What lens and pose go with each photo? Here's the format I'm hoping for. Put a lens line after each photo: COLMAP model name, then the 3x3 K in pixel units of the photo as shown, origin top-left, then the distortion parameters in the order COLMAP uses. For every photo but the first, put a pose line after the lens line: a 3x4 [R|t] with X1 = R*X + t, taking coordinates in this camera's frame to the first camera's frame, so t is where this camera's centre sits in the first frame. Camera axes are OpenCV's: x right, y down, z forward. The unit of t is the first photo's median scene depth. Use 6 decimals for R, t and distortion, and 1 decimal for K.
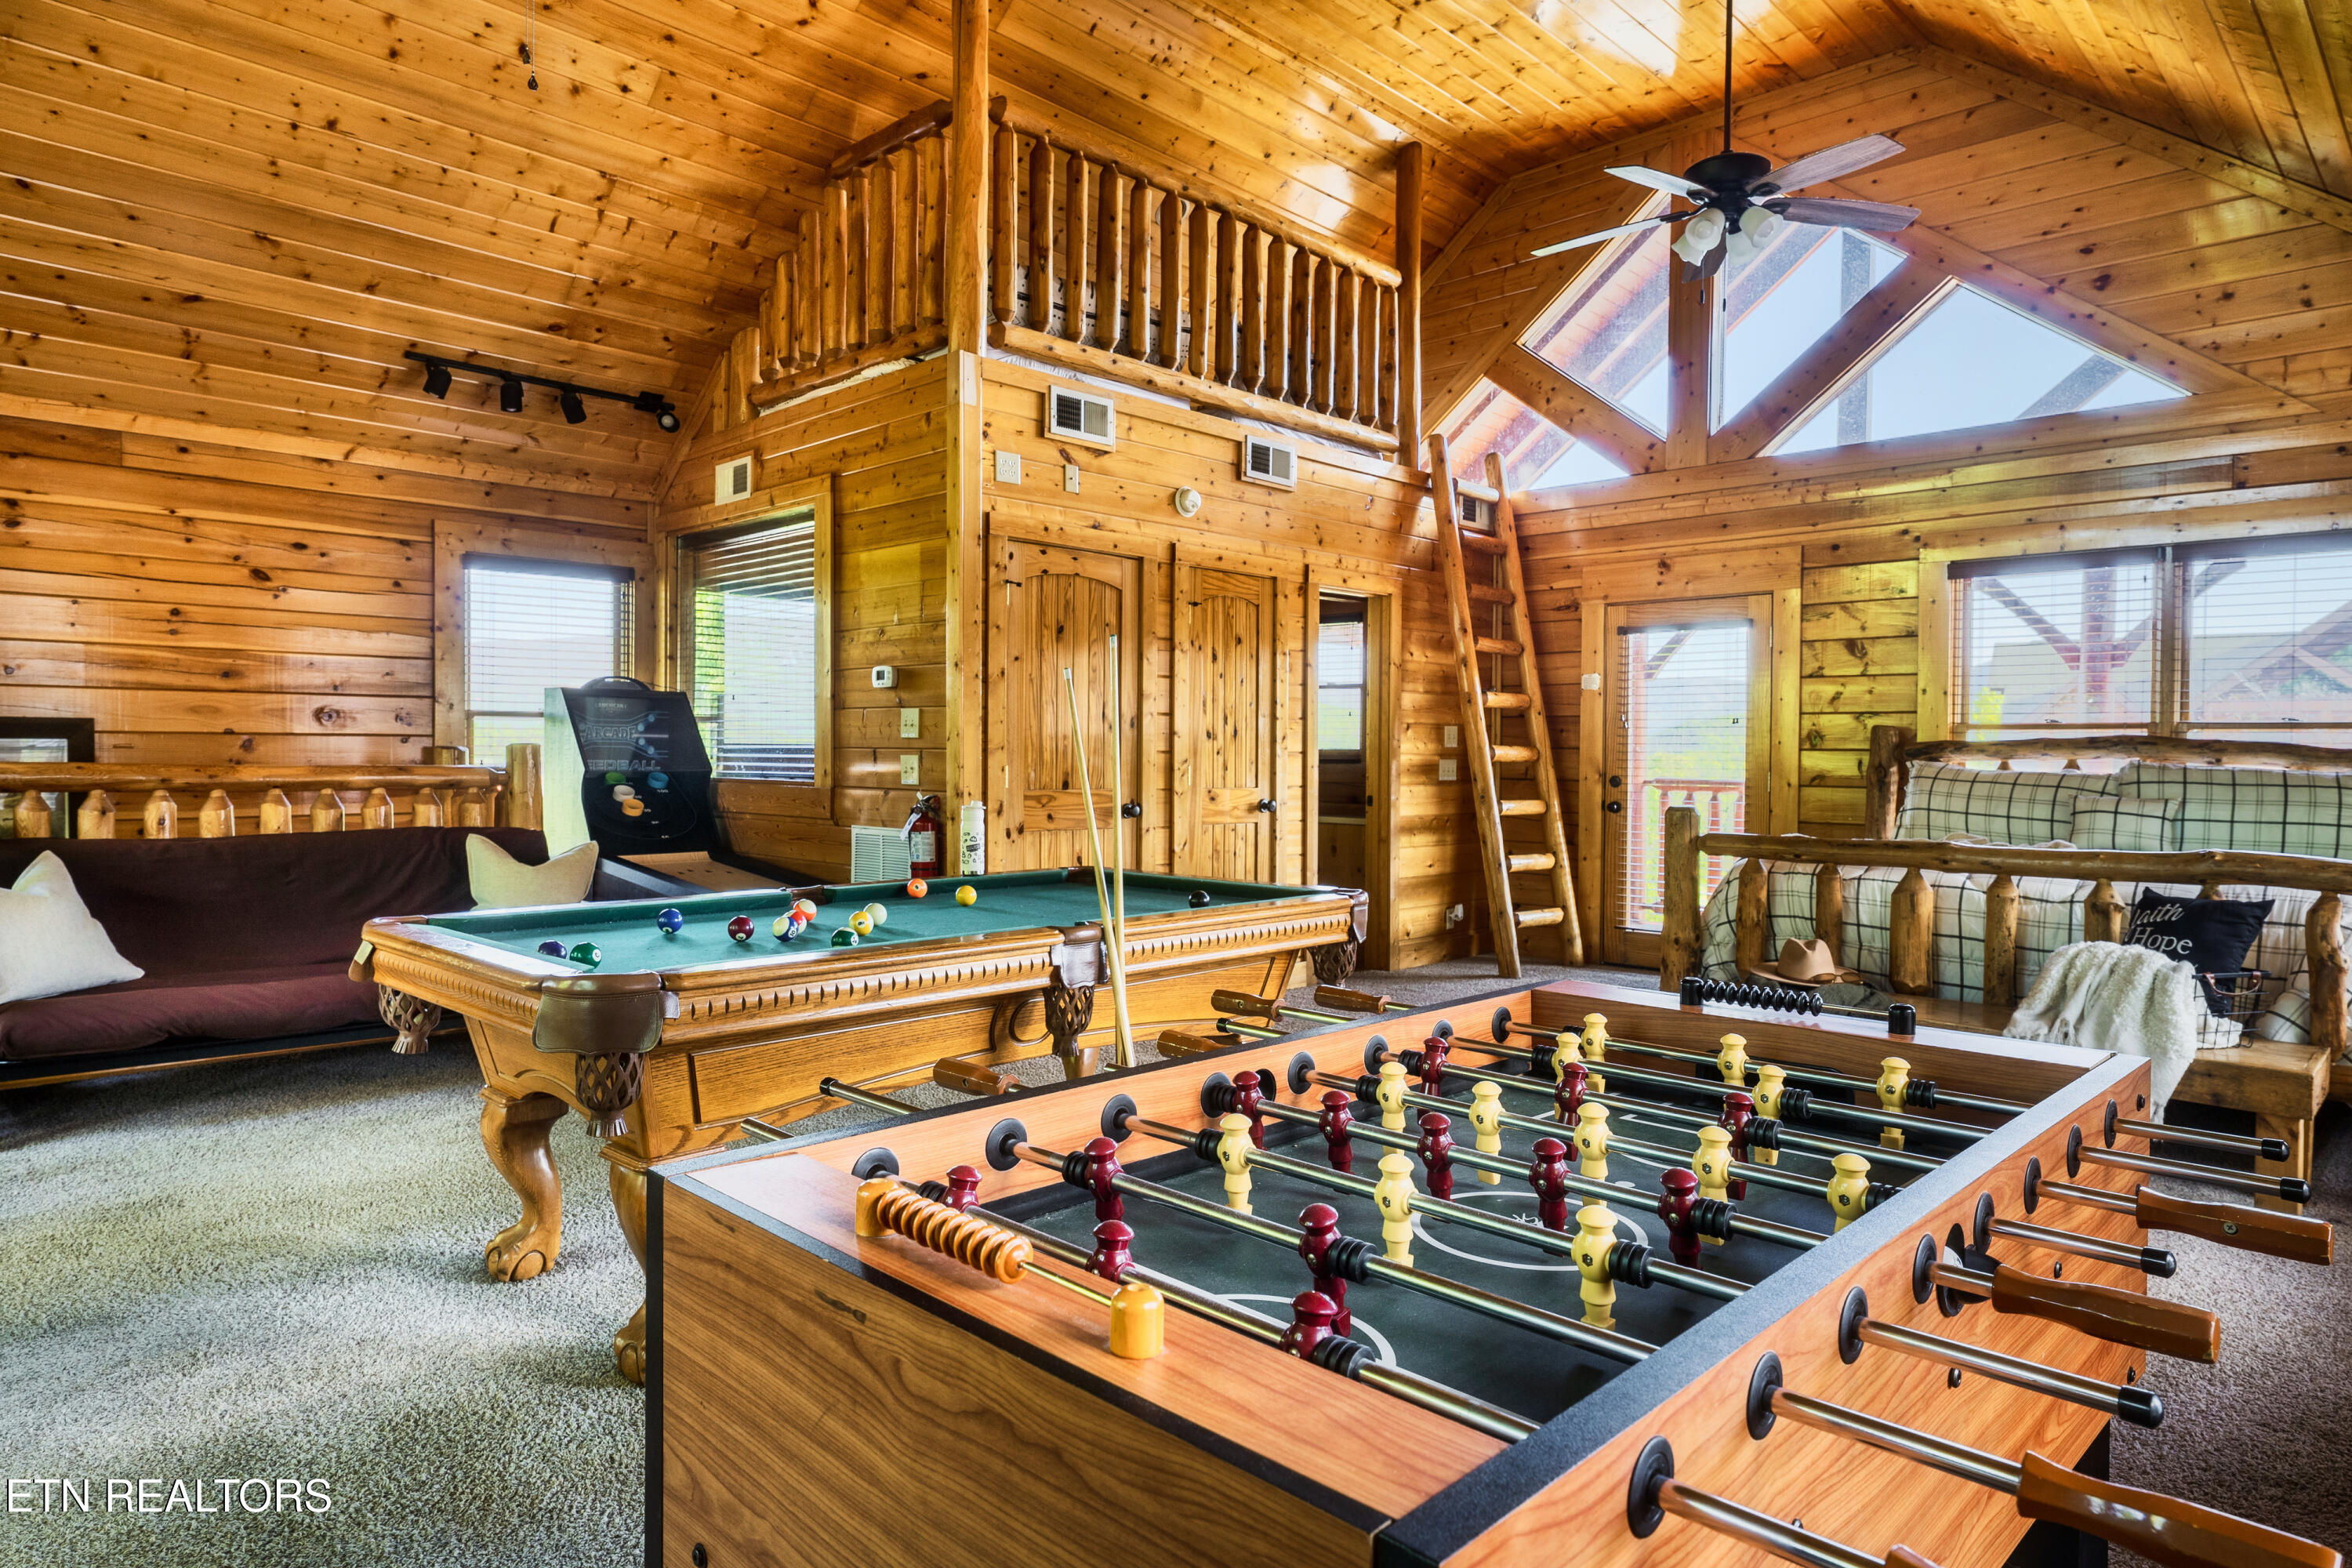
lens RADIAL K [[1376.1, 0, 1183.2], [0, 1376.1, 755.3], [0, 0, 1]] dist [0.000857, 0.001391]
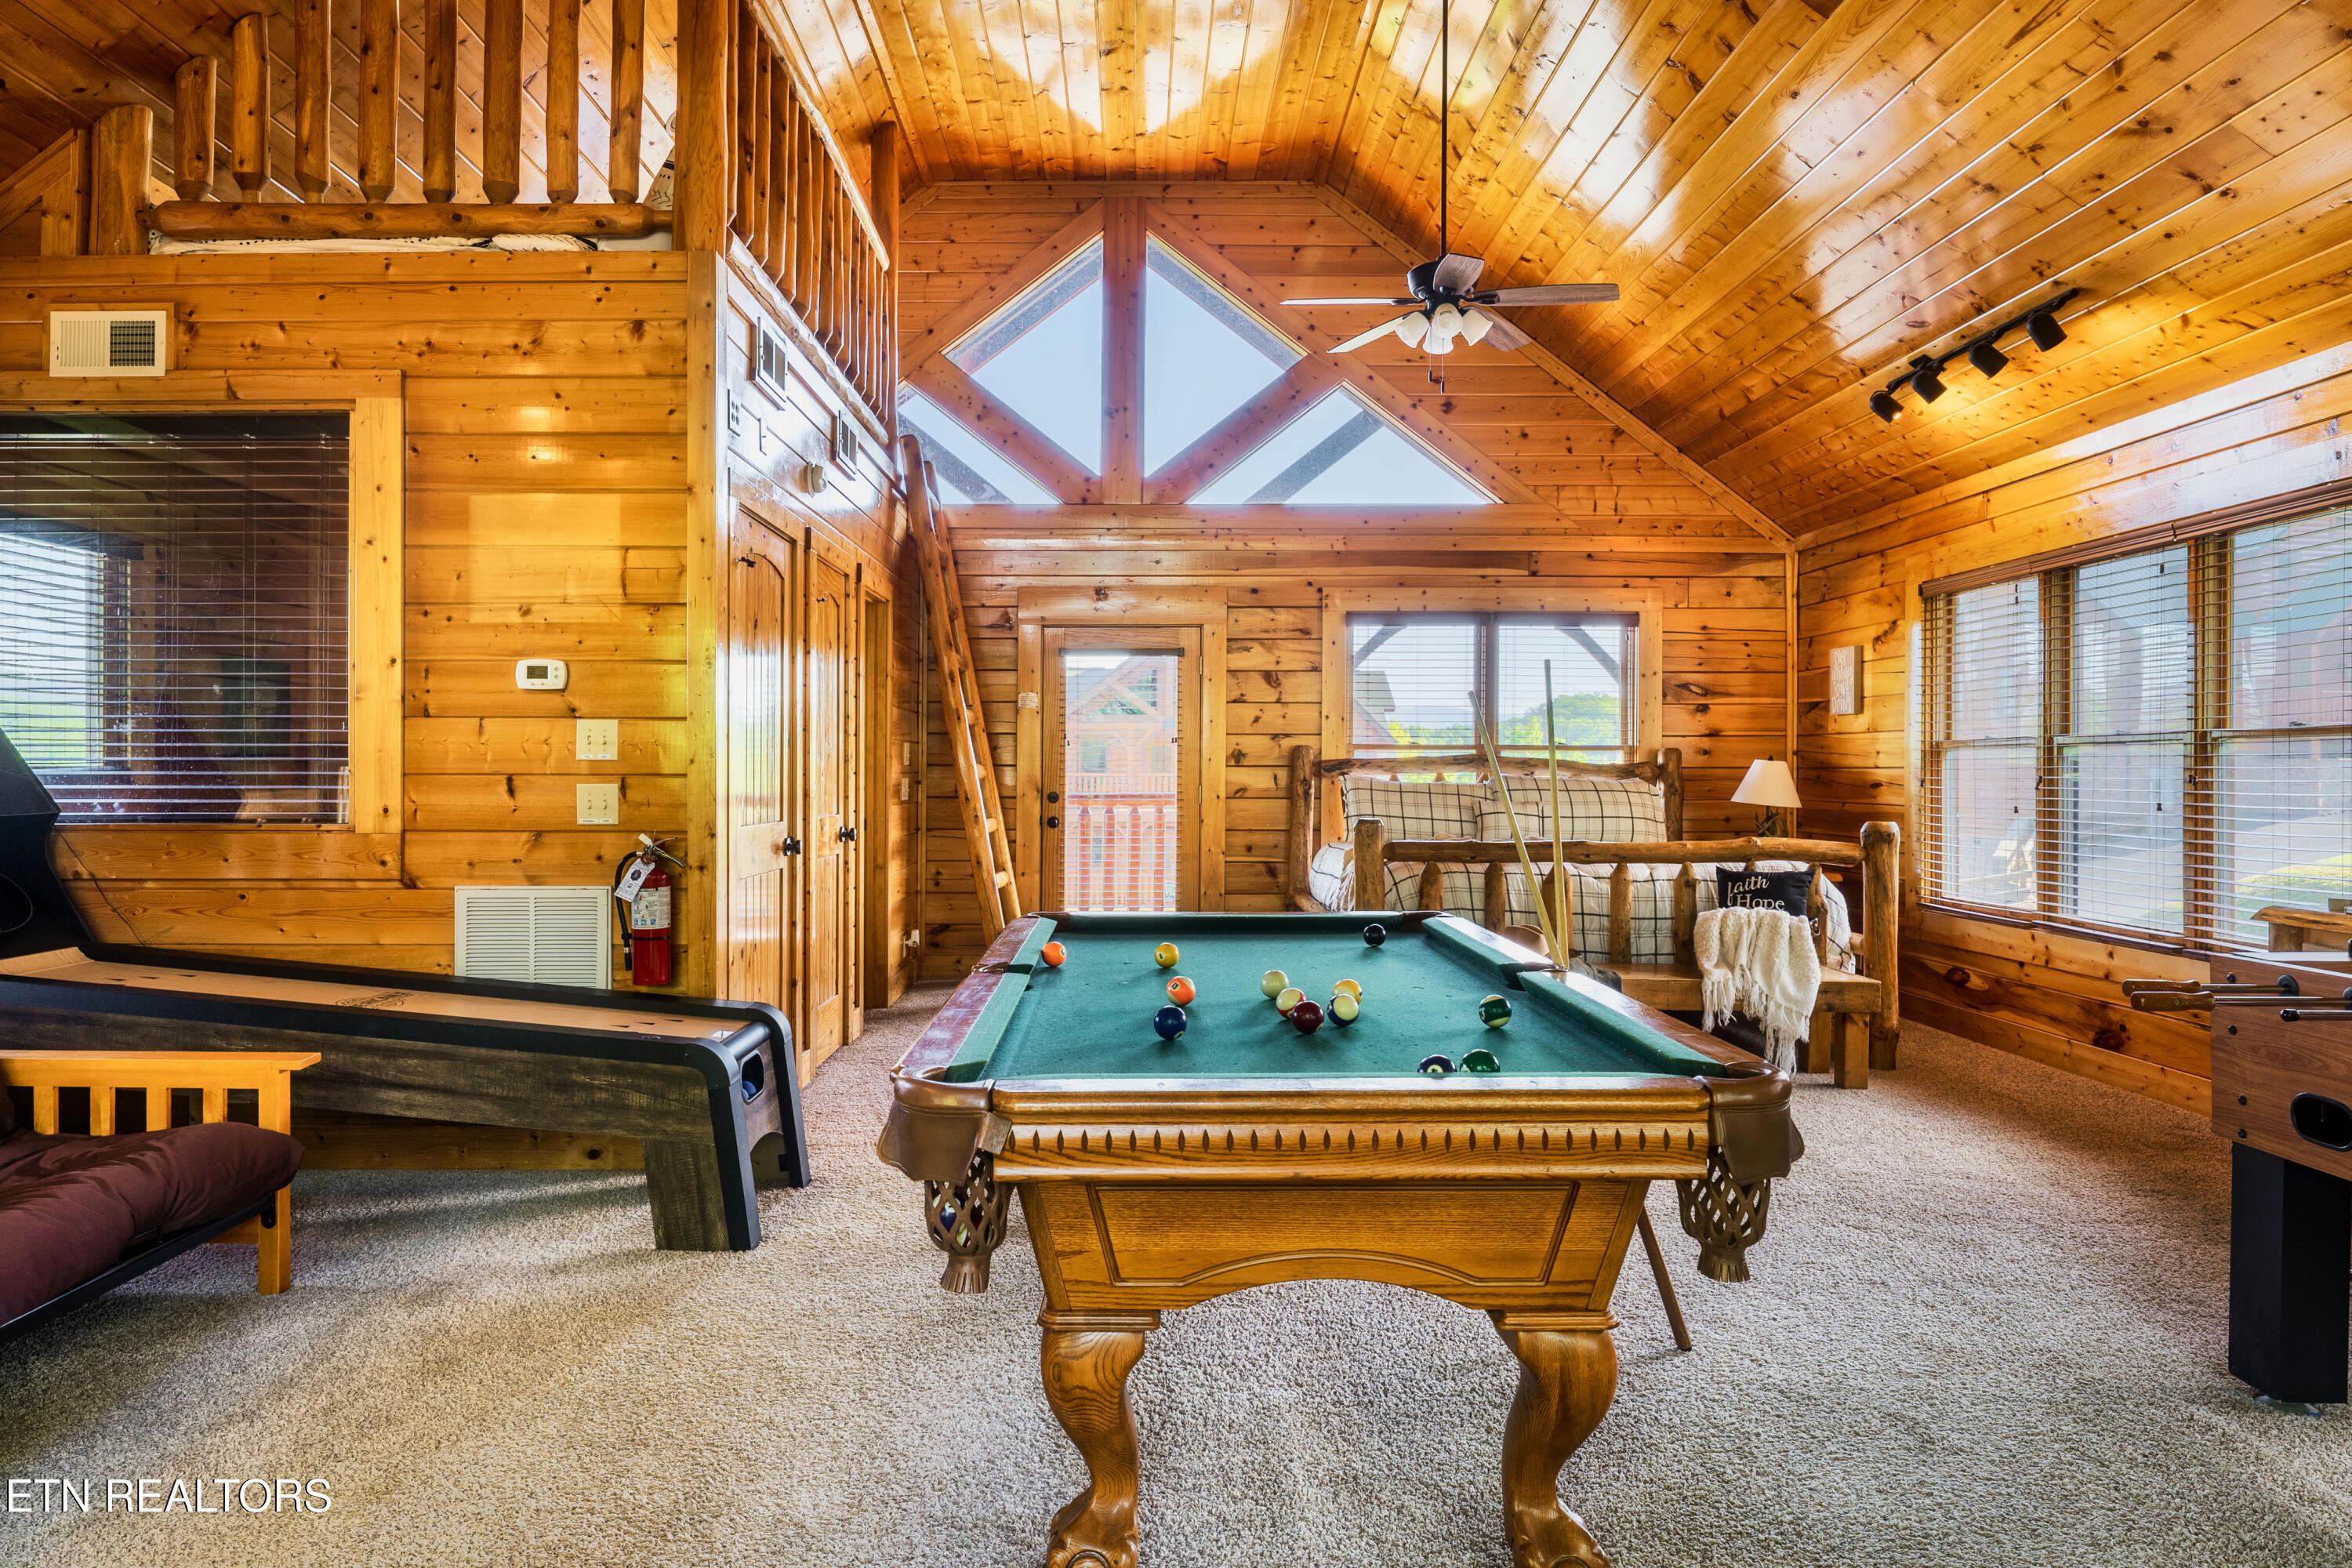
lens RADIAL K [[1397.0, 0, 1112.4], [0, 1397.0, 746.7], [0, 0, 1]] dist [-0.001239, 0.000360]
pose [[0.726149, 0.002878, 0.687532, -0.429895], [0.006101, 0.999925, -0.010630, -0.008624], [-0.687511, 0.011914, 0.726077, 0.235993]]
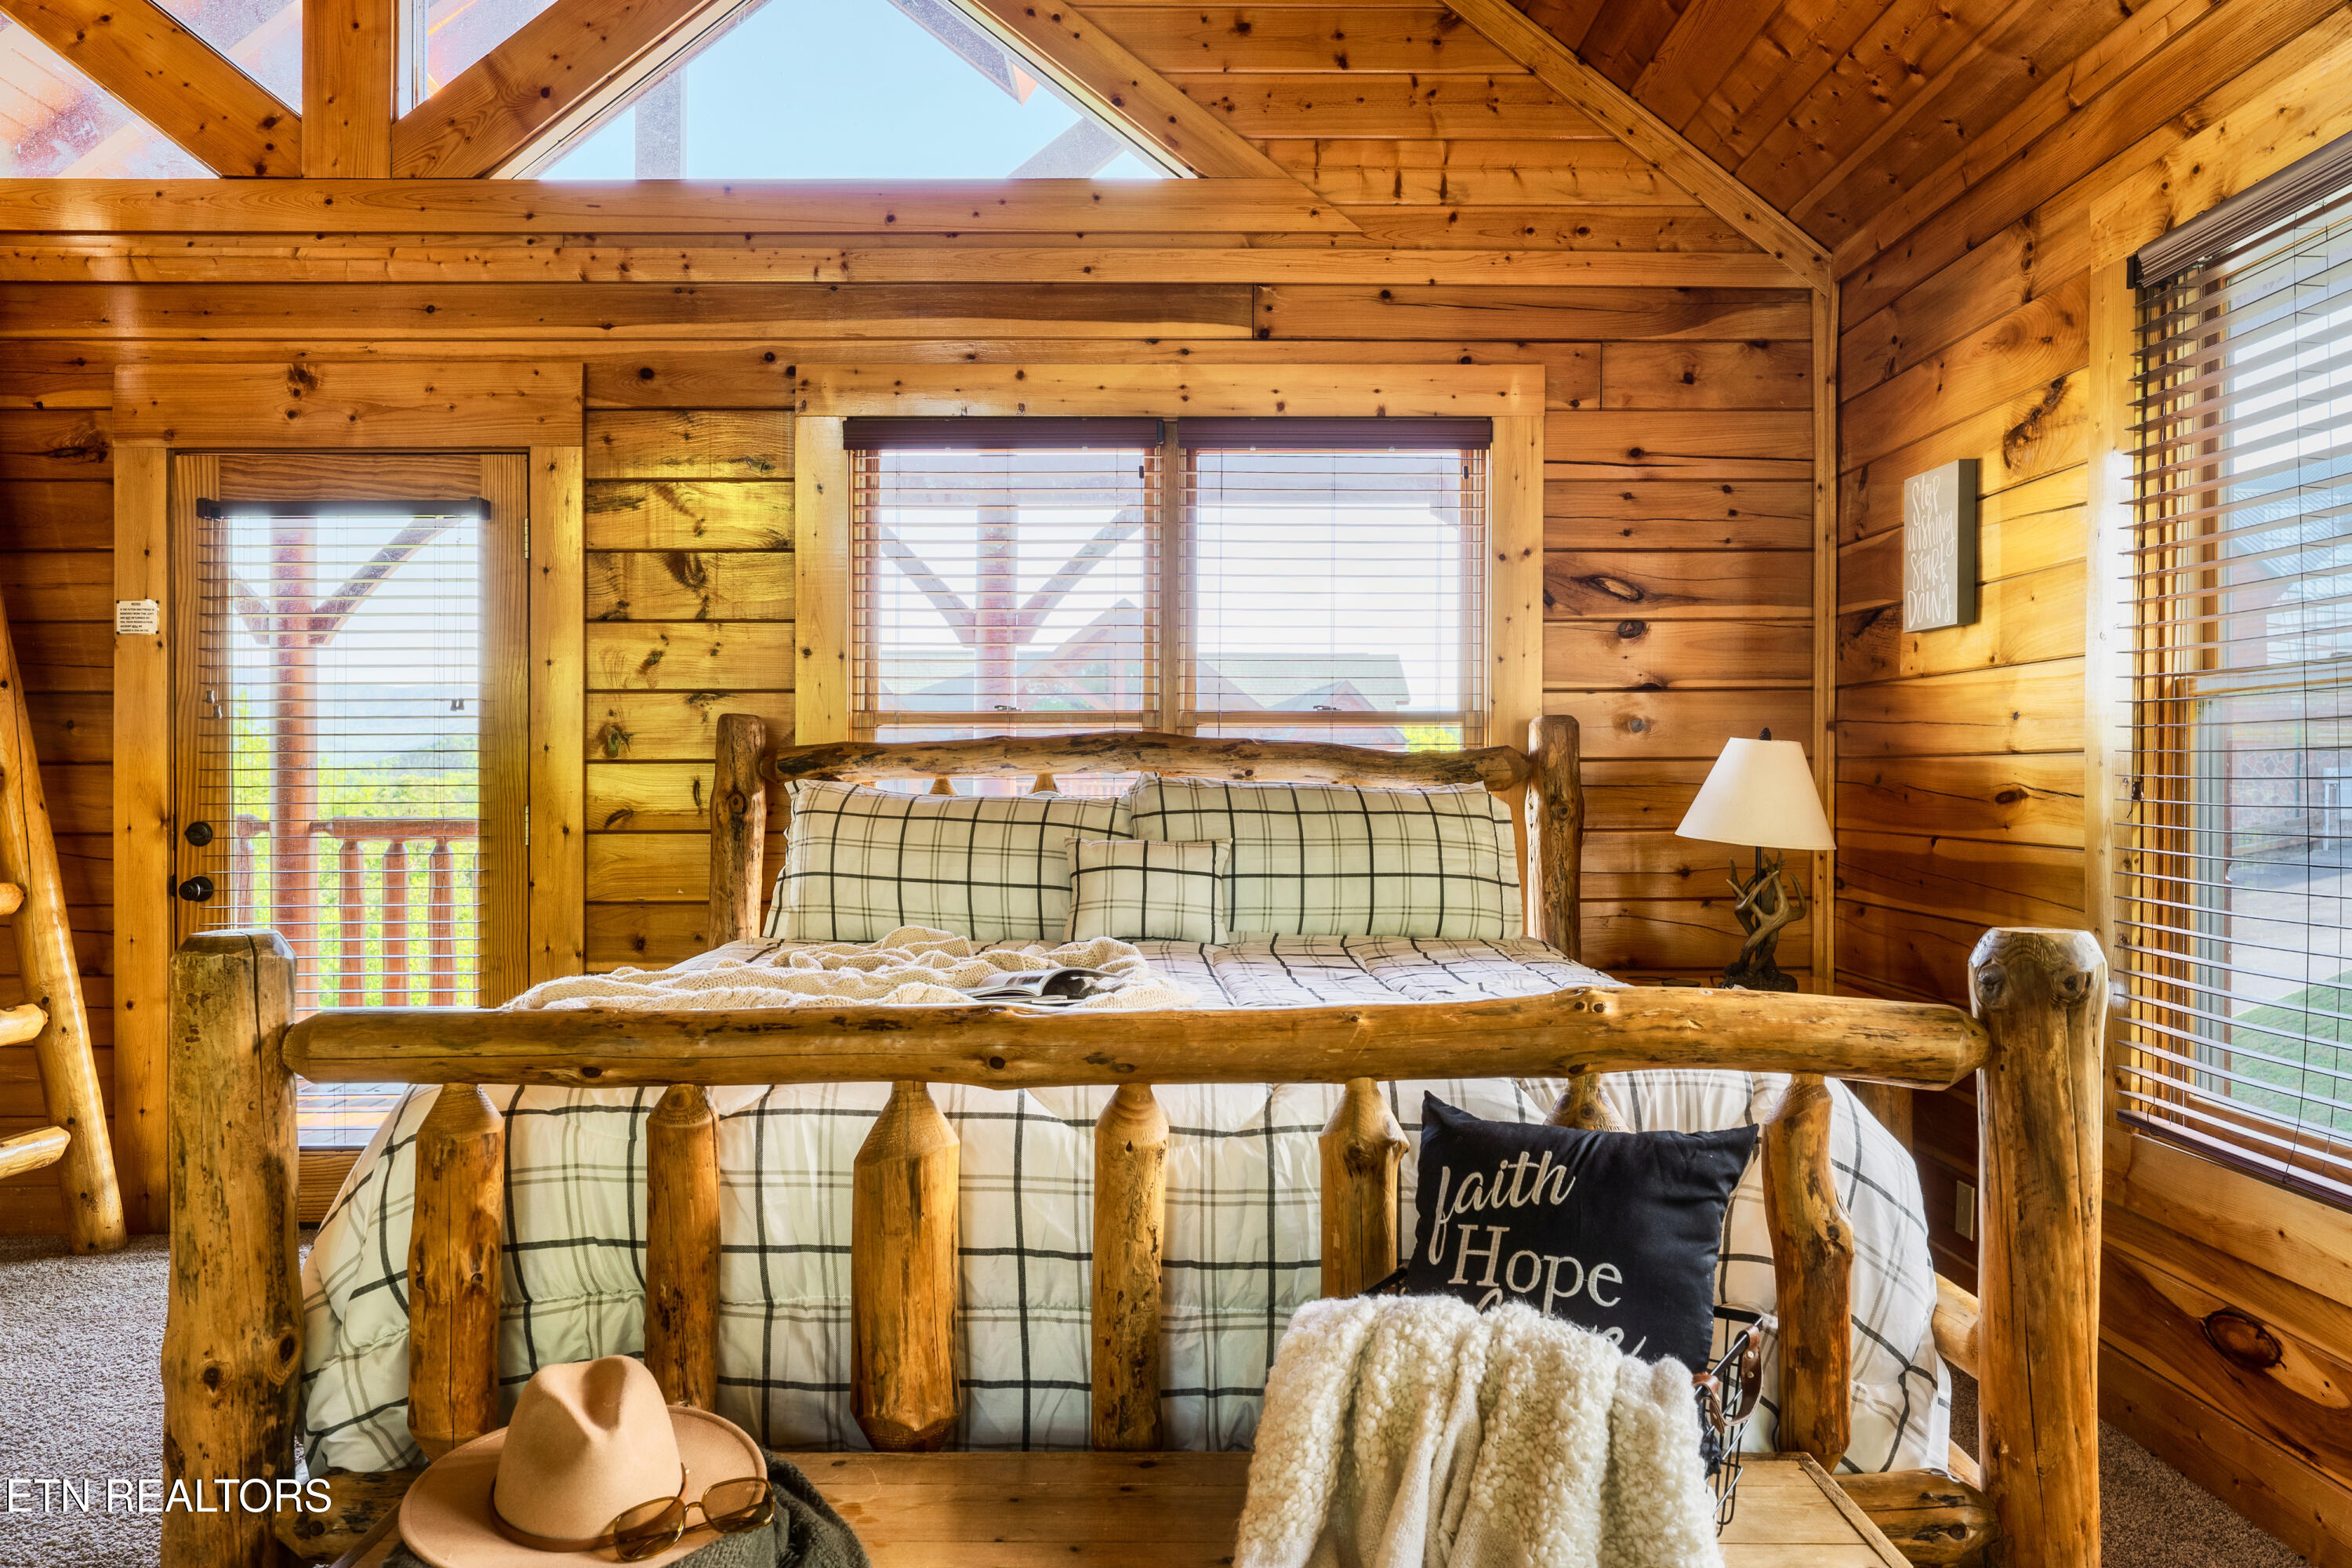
lens RADIAL K [[1578.6, 0, 1176.0], [0, 1578.6, 784.0], [0, 0, 1]] dist [0.001115, 0.000014]
pose [[0.709430, -0.015283, 0.704610, 0.196602], [0.012221, 0.999881, 0.009383, 0.001435], [-0.704670, 0.001954, 0.709533, 0.443851]]
